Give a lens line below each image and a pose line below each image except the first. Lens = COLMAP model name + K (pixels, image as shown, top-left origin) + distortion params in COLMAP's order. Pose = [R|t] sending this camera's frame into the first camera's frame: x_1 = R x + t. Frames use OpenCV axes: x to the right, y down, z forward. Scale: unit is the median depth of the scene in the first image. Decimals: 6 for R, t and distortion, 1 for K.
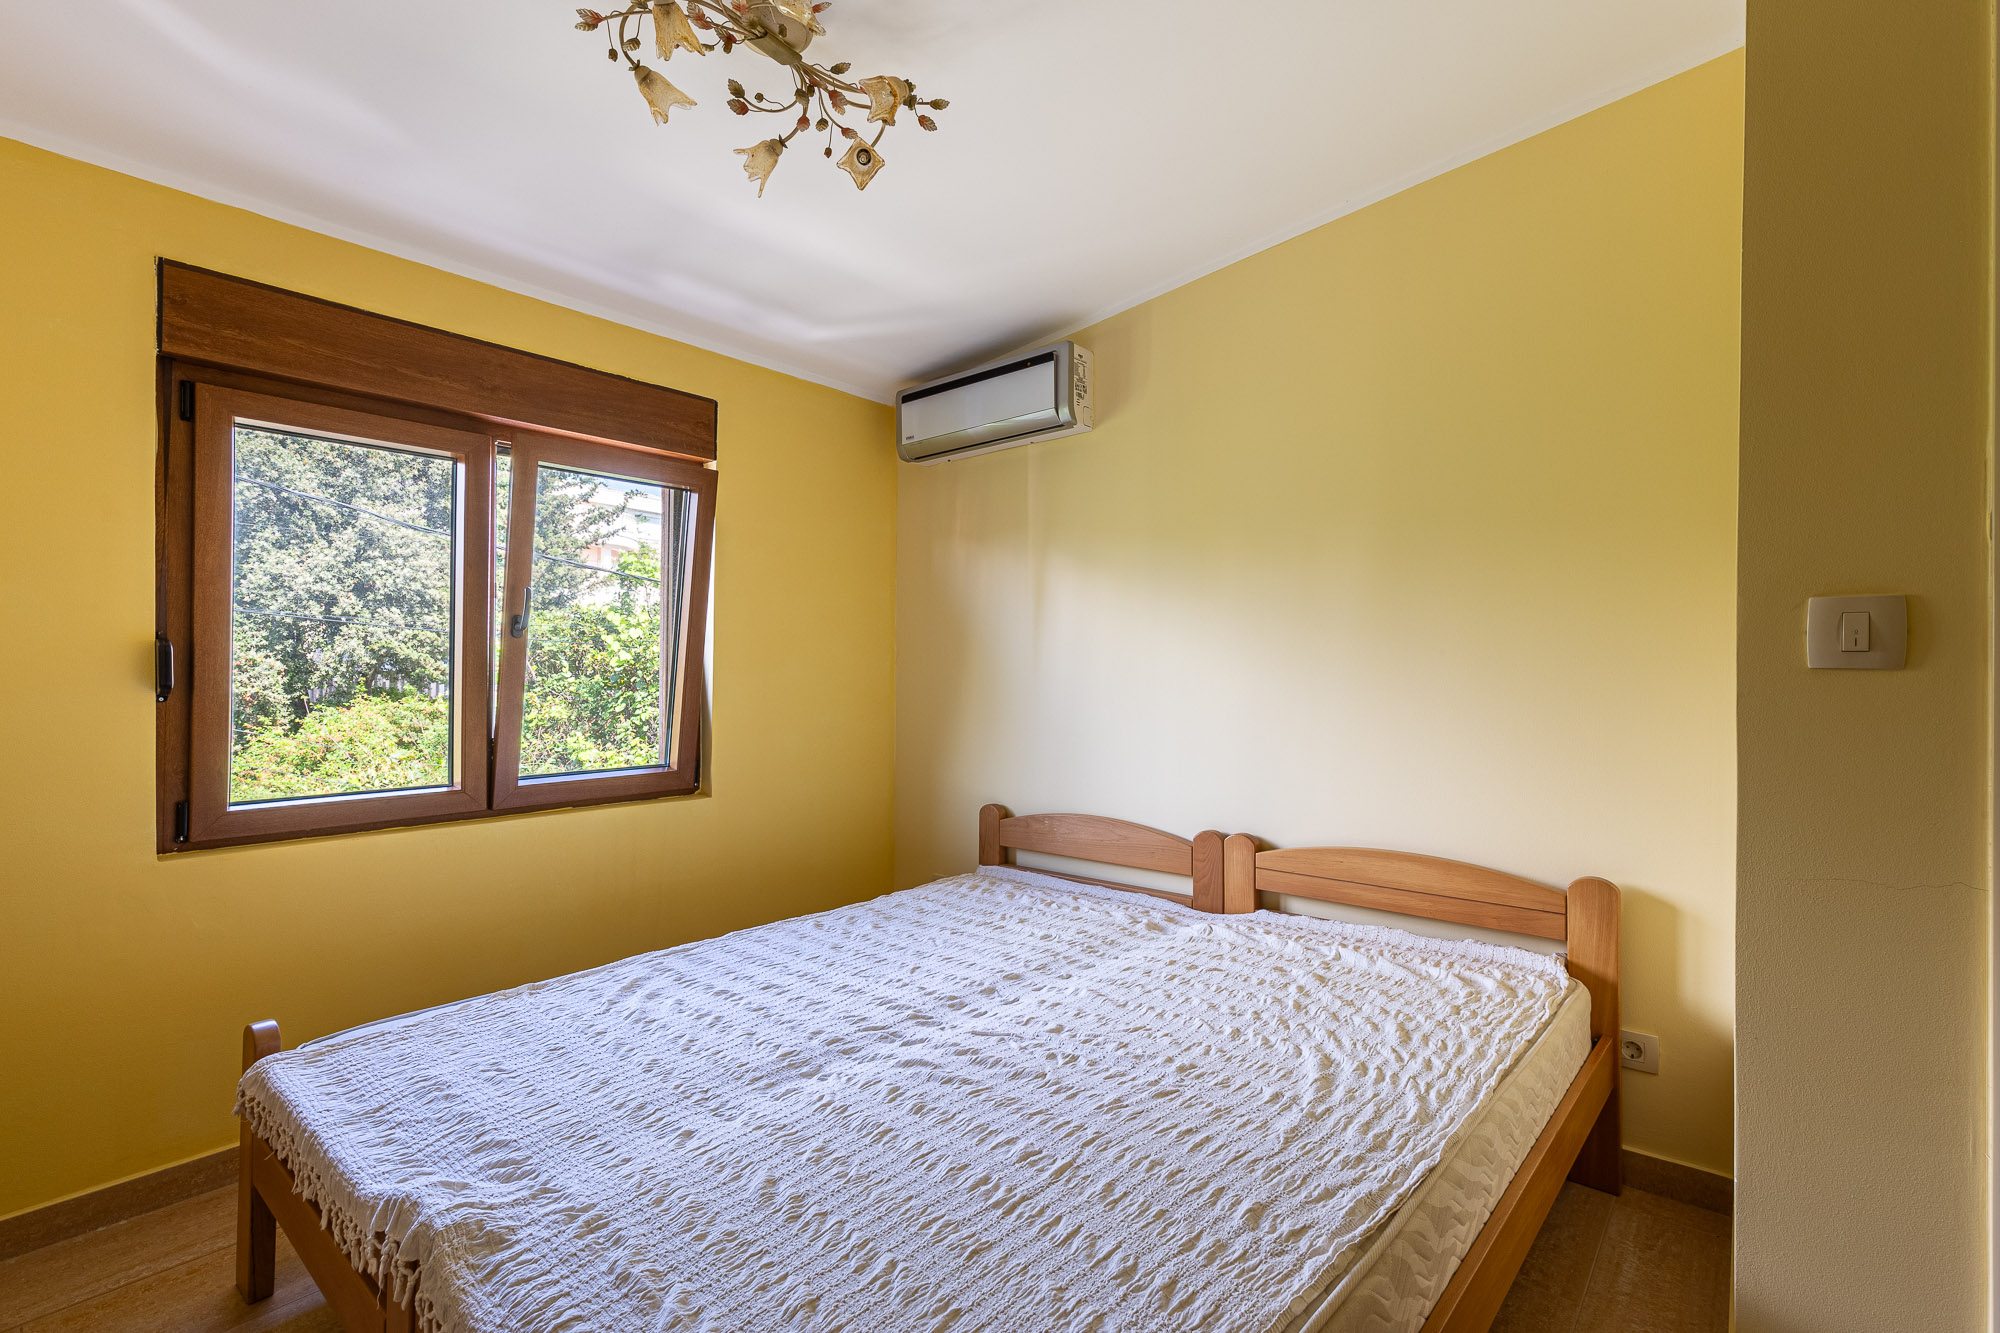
lens RADIAL K [[902.0, 0, 1016.1], [0, 902.0, 663.1], [0, 0, 1]] dist [0.005147, 0.000412]
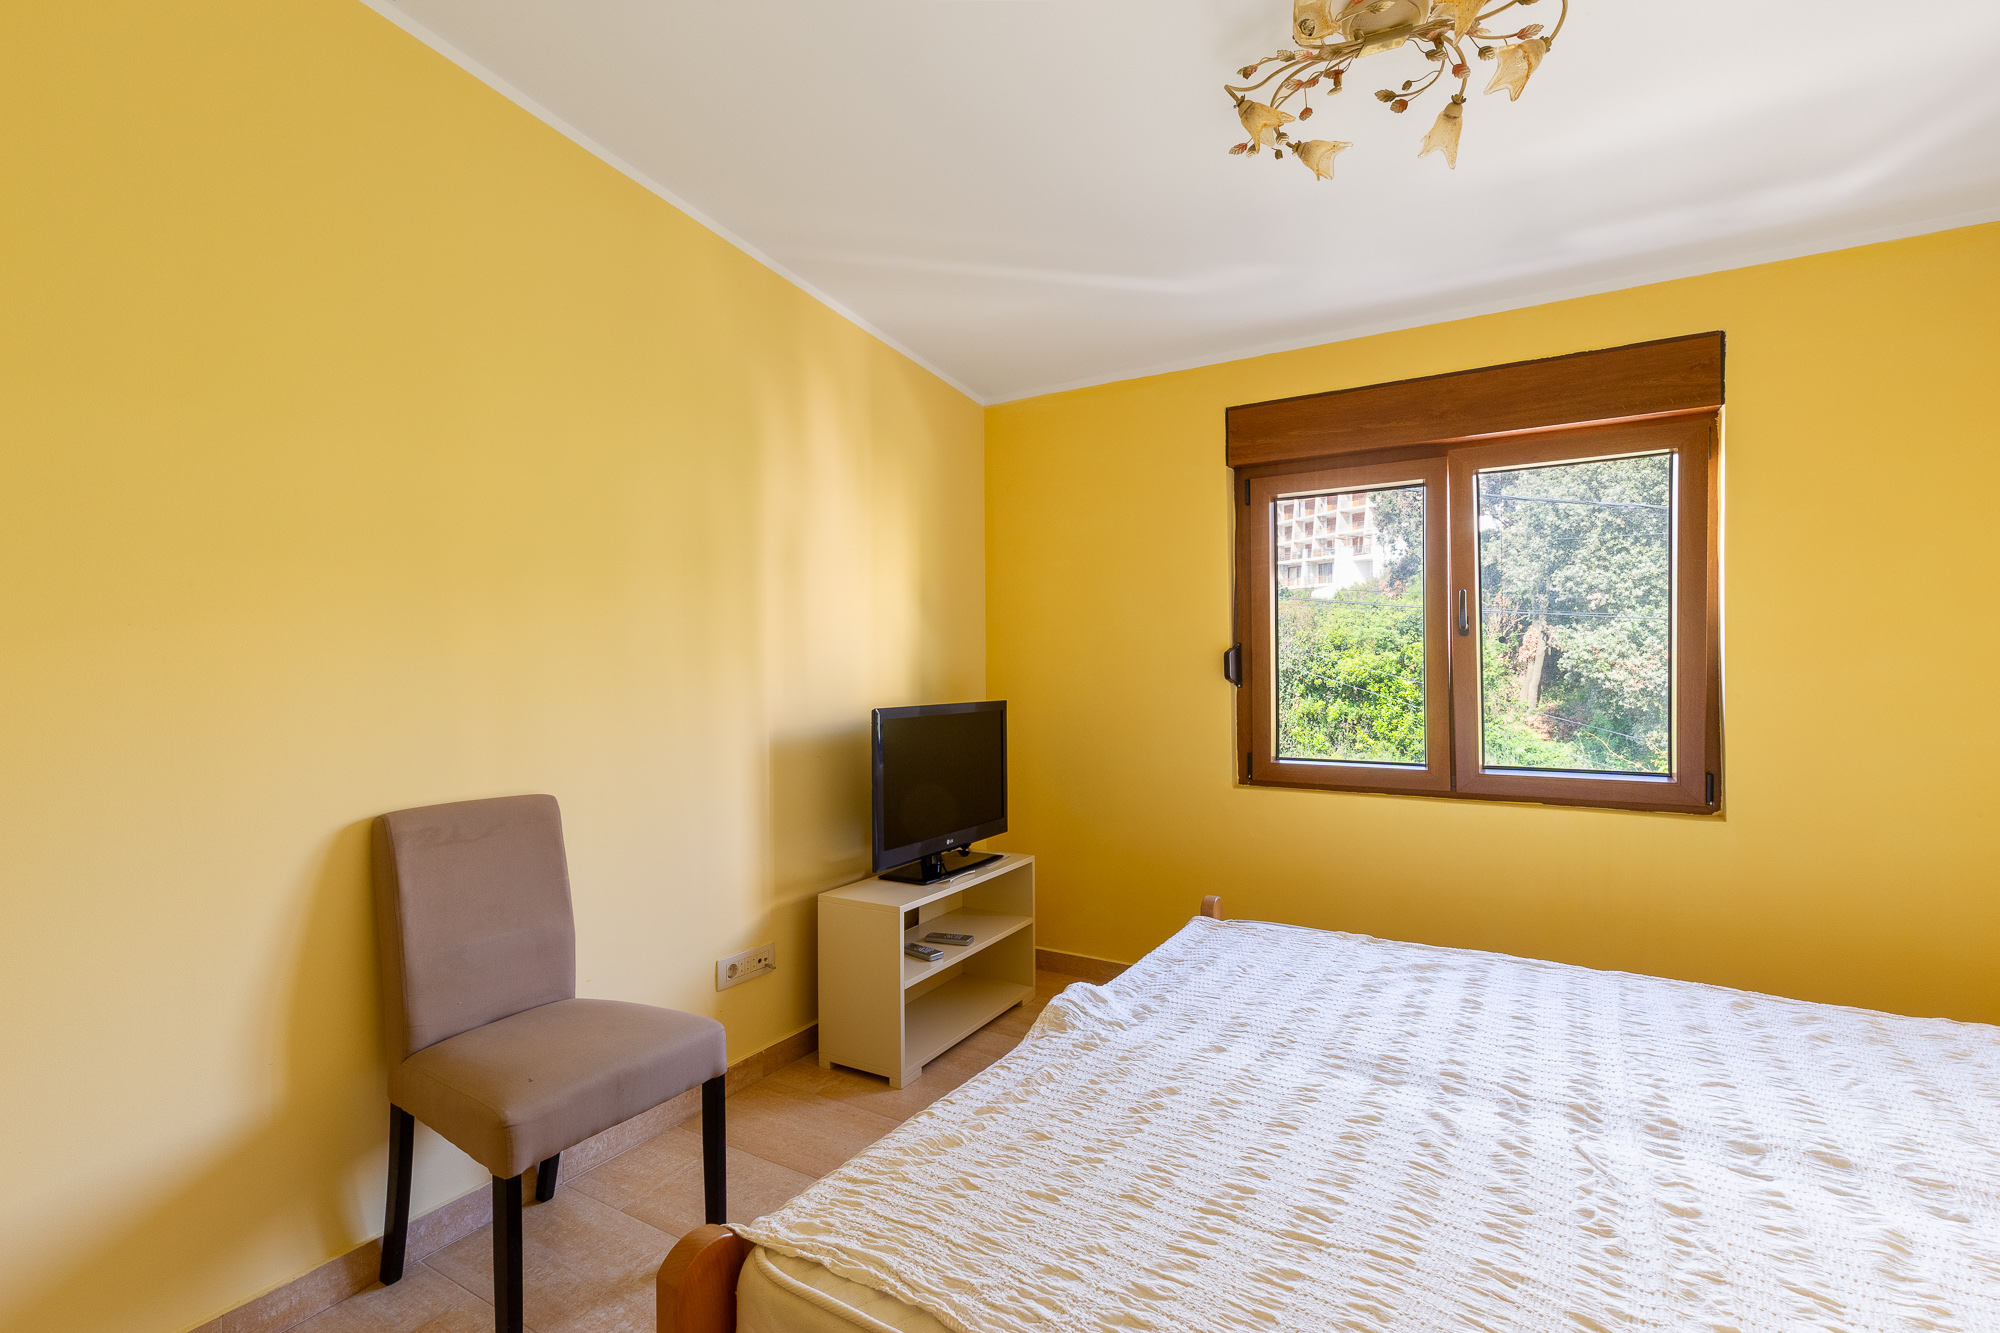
lens RADIAL K [[902.0, 0, 1016.1], [0, 902.0, 663.1], [0, 0, 1]] dist [0.005147, 0.000412]
pose [[0.169586, -0.005511, -0.985500, 0.554021], [0.013665, 0.999901, -0.003240, -0.000109], [0.985421, -0.012917, 0.169645, 0.368714]]
